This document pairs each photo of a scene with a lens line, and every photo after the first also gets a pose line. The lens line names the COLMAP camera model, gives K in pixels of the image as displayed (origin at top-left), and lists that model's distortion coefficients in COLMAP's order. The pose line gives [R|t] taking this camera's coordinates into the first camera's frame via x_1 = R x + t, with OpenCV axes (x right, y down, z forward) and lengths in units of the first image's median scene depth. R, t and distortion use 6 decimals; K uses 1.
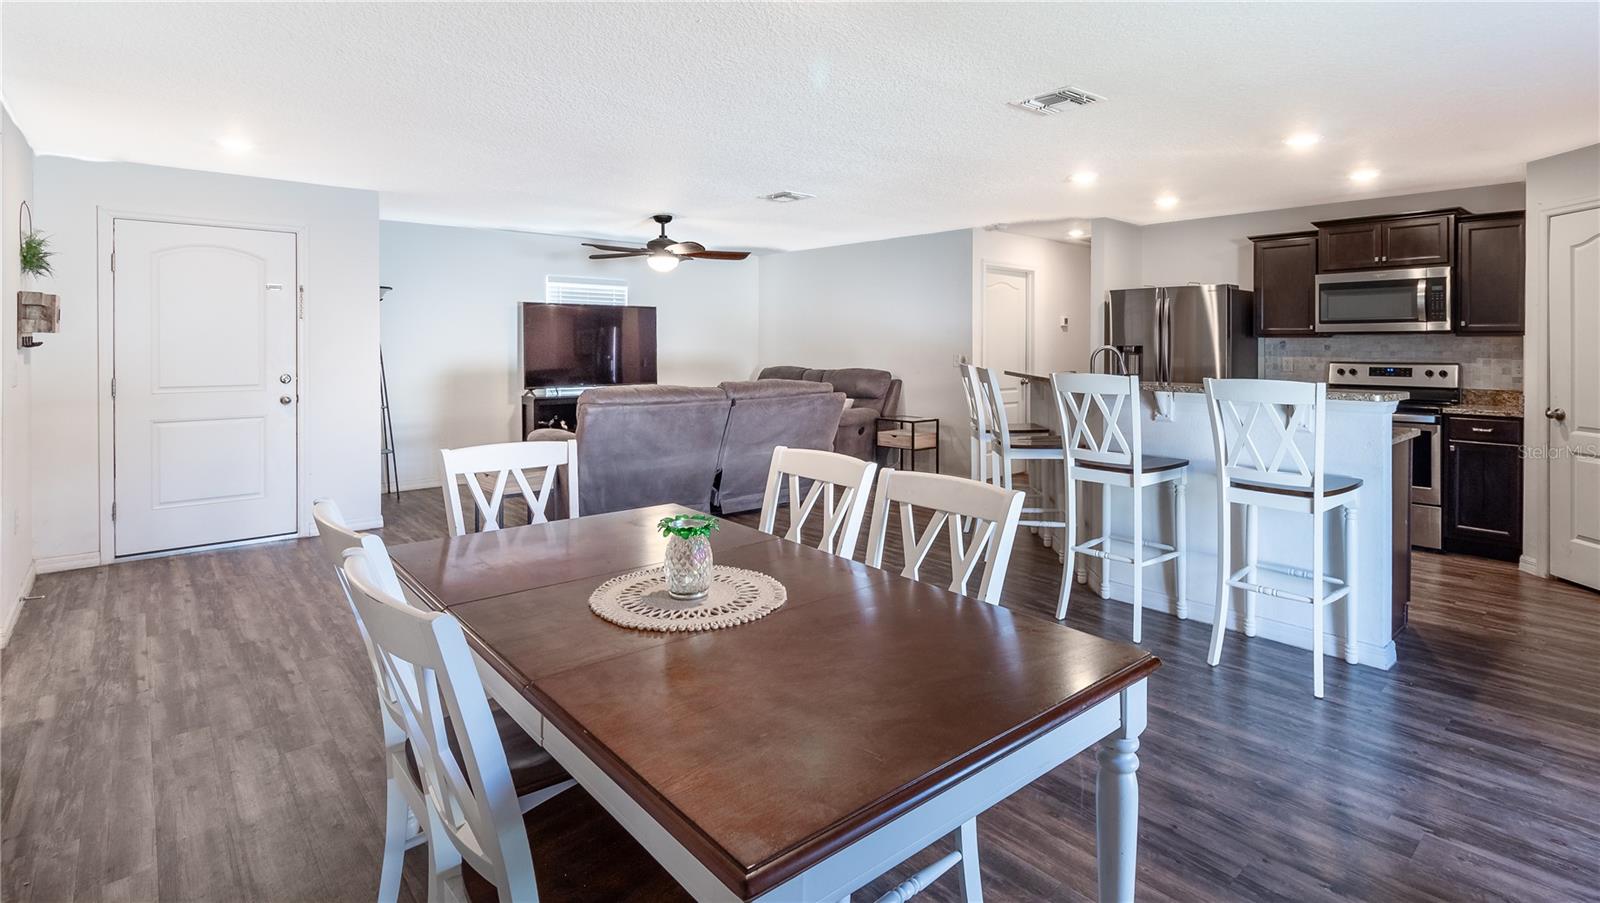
lens RADIAL K [[777.0, 0, 797.2], [0, 777.0, 345.4], [0, 0, 1]] dist [-0.000563, -0.000491]
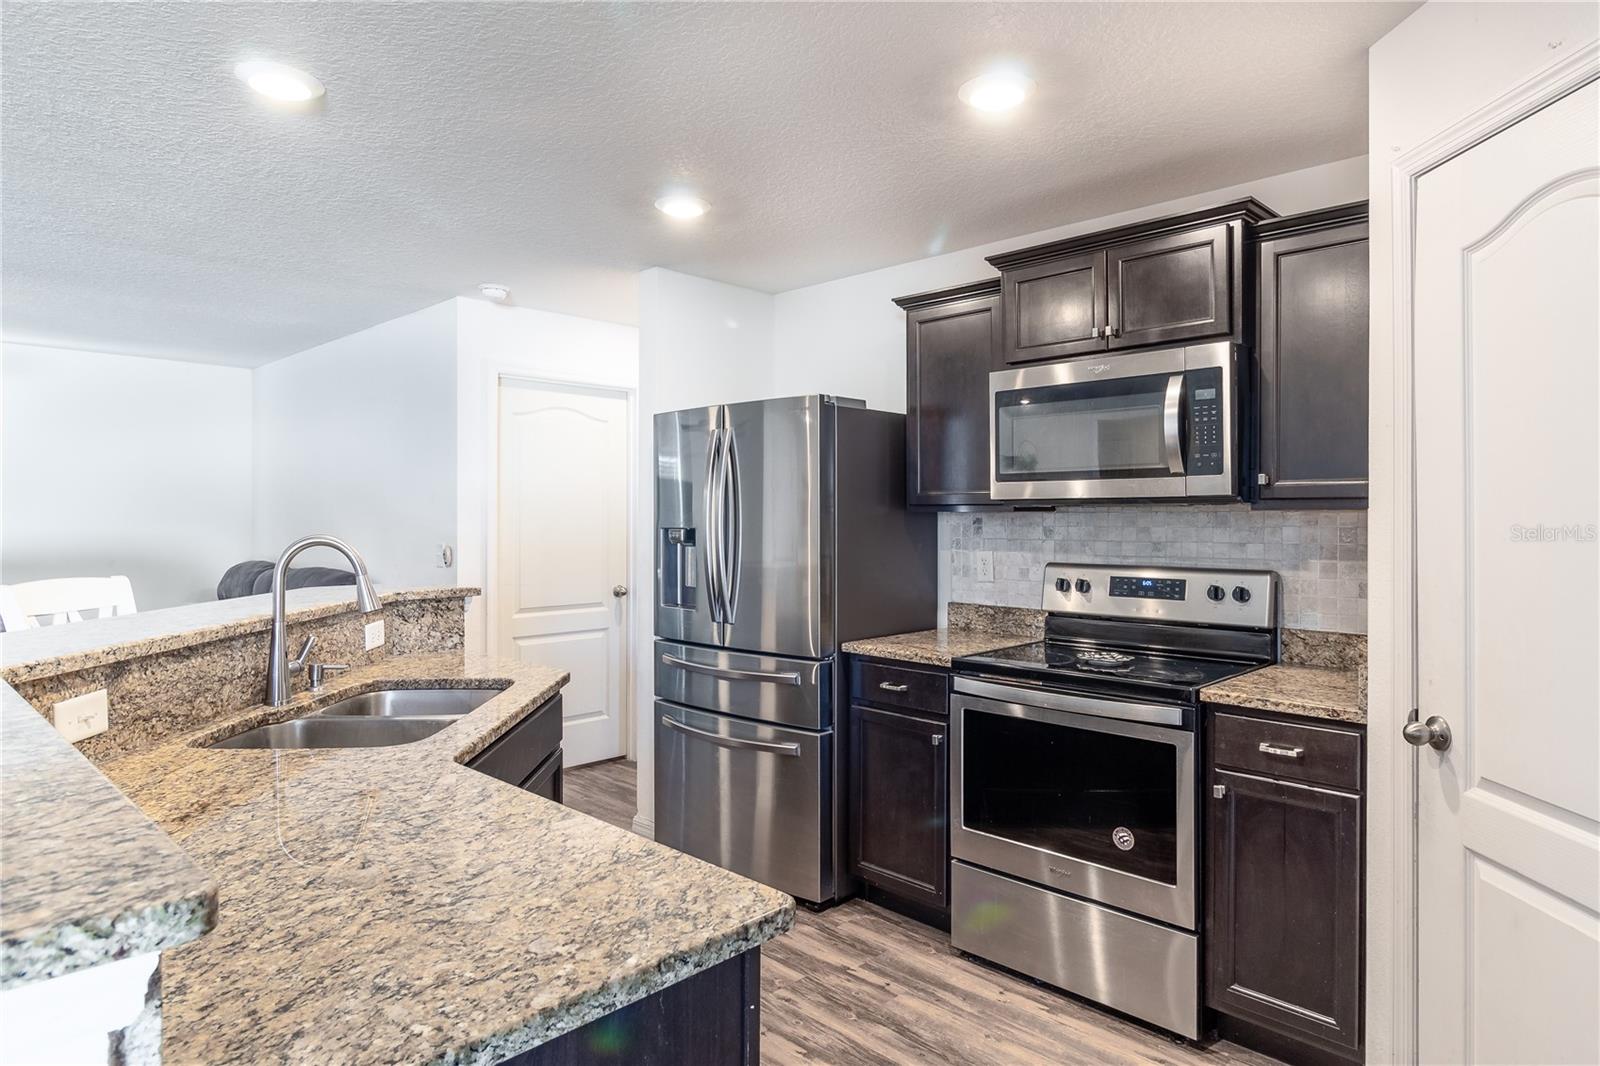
lens RADIAL K [[943.6, 0, 806.4], [0, 943.6, 513.3], [0, 0, 1]] dist [0.000604, 0.001046]
pose [[0.995851, -0.003342, 0.090940, 0.556108], [0.003633, 0.999989, -0.003037, -0.009105], [-0.090929, 0.003355, 0.995852, 0.506289]]
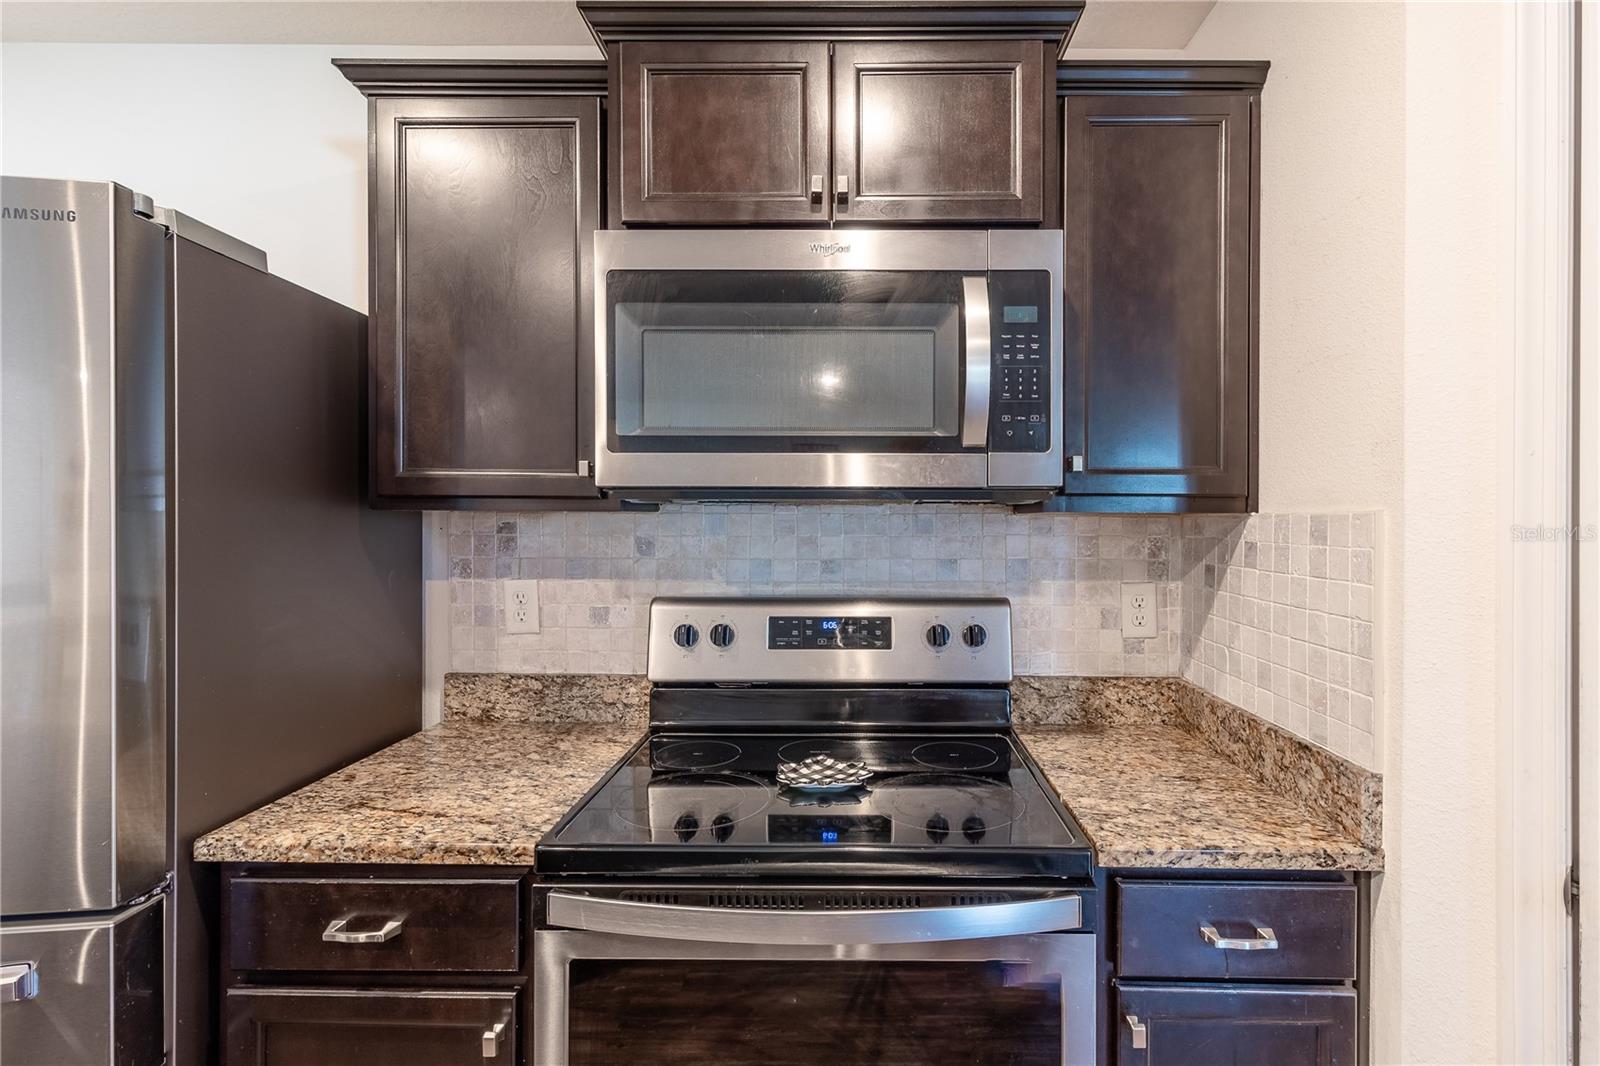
lens RADIAL K [[763.9, 0, 858.9], [0, 763.9, 523.5], [0, 0, 1]] dist [0.001262, 0.000485]
pose [[0.650798, -0.004962, 0.759235, 0.598097], [-0.001711, 0.999967, 0.008002, -0.009504], [-0.759249, -0.006507, 0.650767, 0.869824]]
